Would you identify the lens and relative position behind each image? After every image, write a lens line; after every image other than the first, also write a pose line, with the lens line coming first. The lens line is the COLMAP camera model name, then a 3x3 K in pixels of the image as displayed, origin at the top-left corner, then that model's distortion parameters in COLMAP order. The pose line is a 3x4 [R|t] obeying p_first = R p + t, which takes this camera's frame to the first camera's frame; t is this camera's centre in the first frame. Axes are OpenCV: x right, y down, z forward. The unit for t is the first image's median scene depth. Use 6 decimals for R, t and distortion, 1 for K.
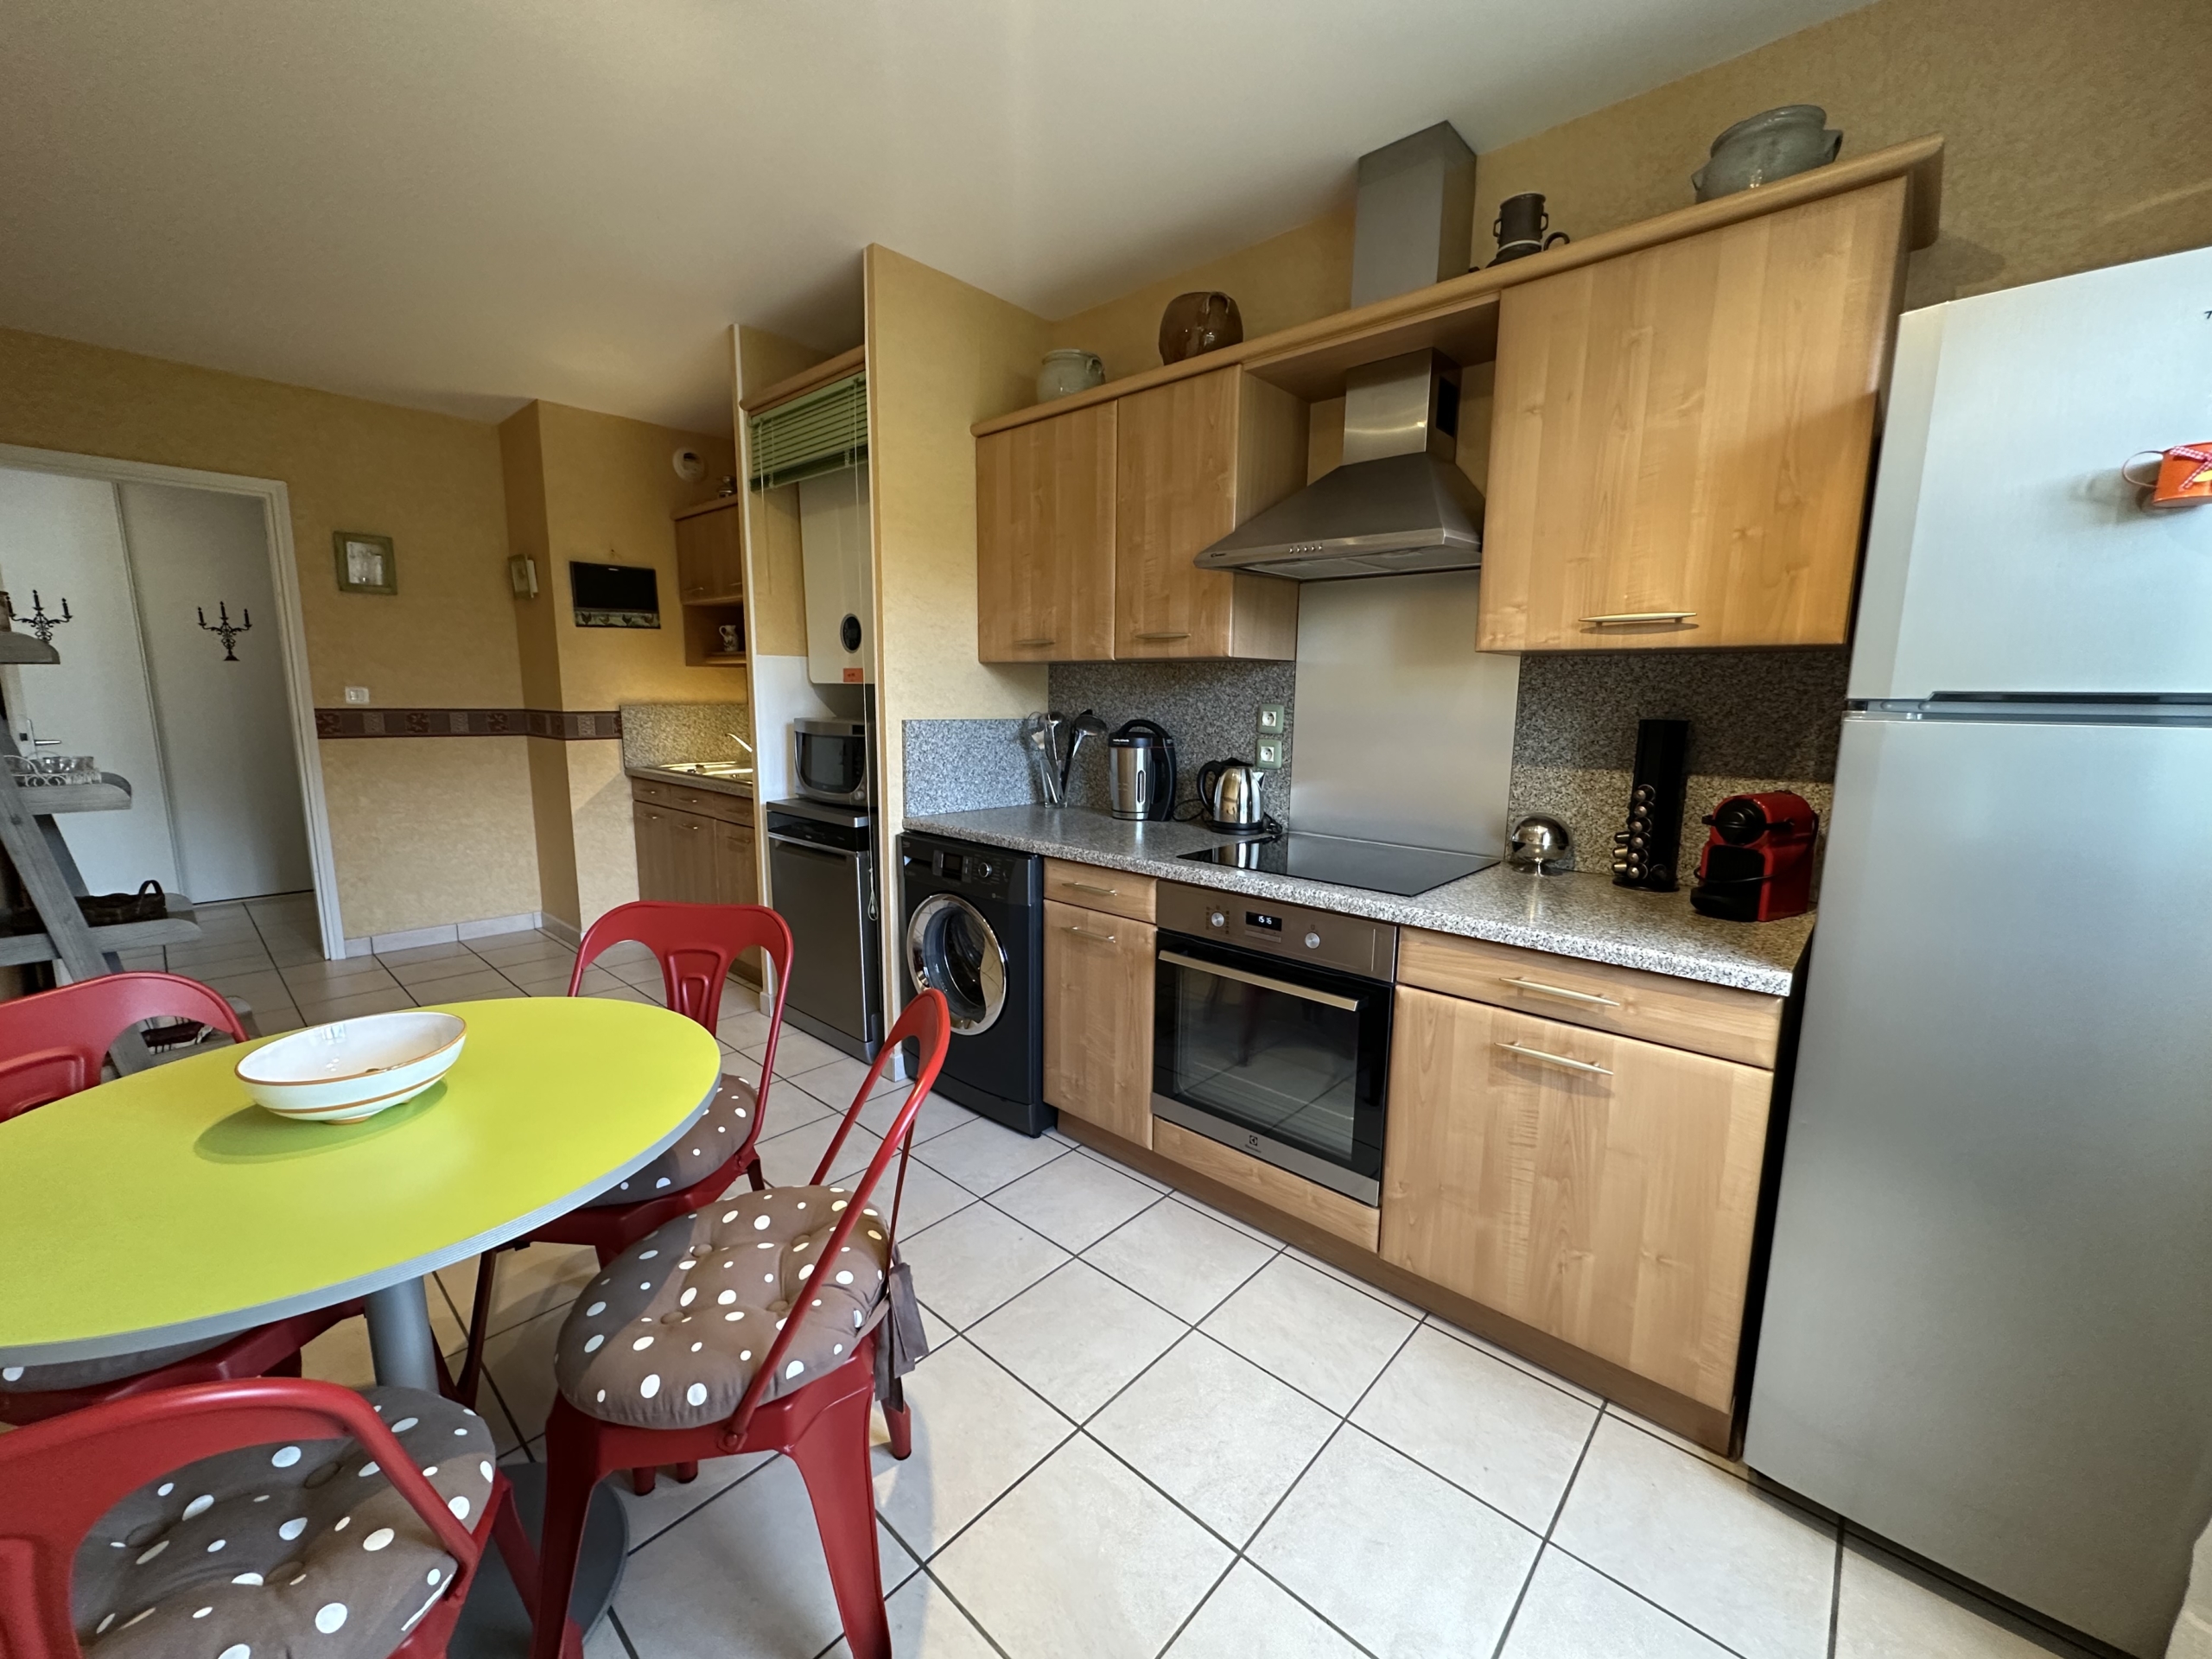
lens RADIAL K [[878.2, 0, 1109.1], [0, 878.2, 828.8], [0, 0, 1]] dist [0.001670, -0.000290]
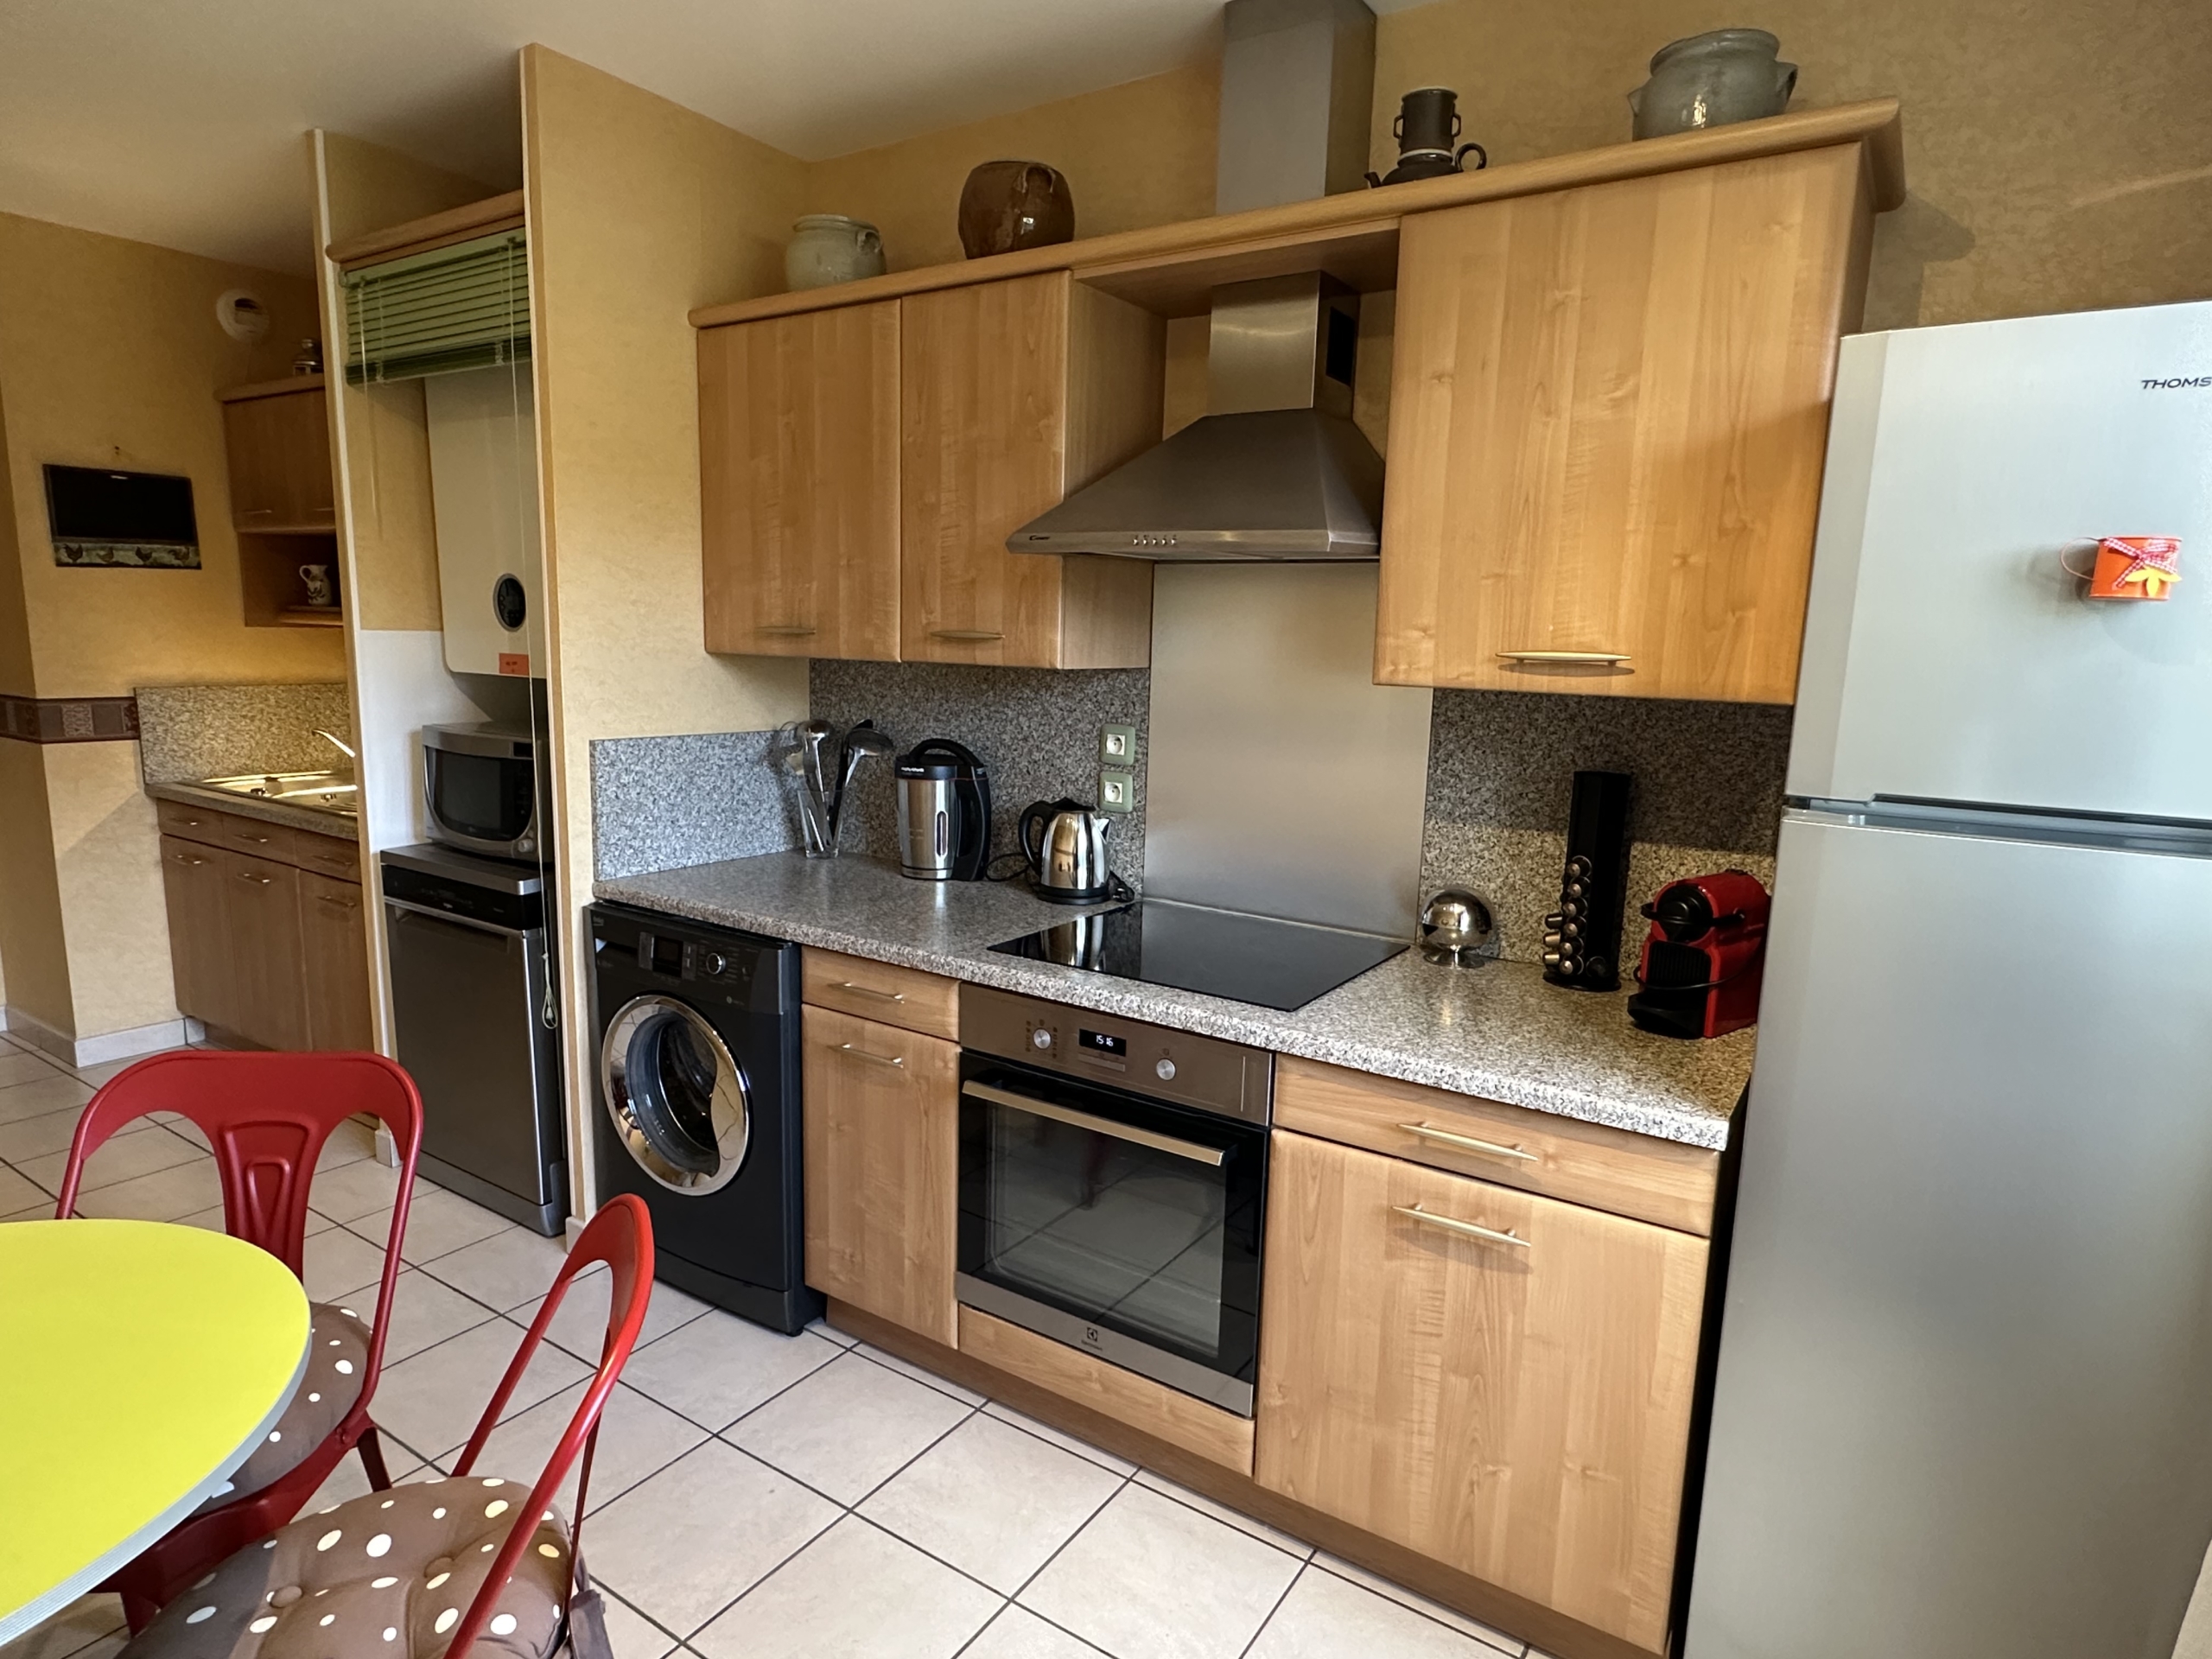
lens RADIAL K [[1251.0, 0, 1105.7], [0, 1251.0, 838.5], [0, 0, 1]] dist [-0.000782, 0.001603]
pose [[0.988601, -0.009605, 0.150256, 0.022544], [0.006995, 0.999815, 0.017890, -0.089652], [-0.150400, -0.016635, 0.988485, -0.042778]]
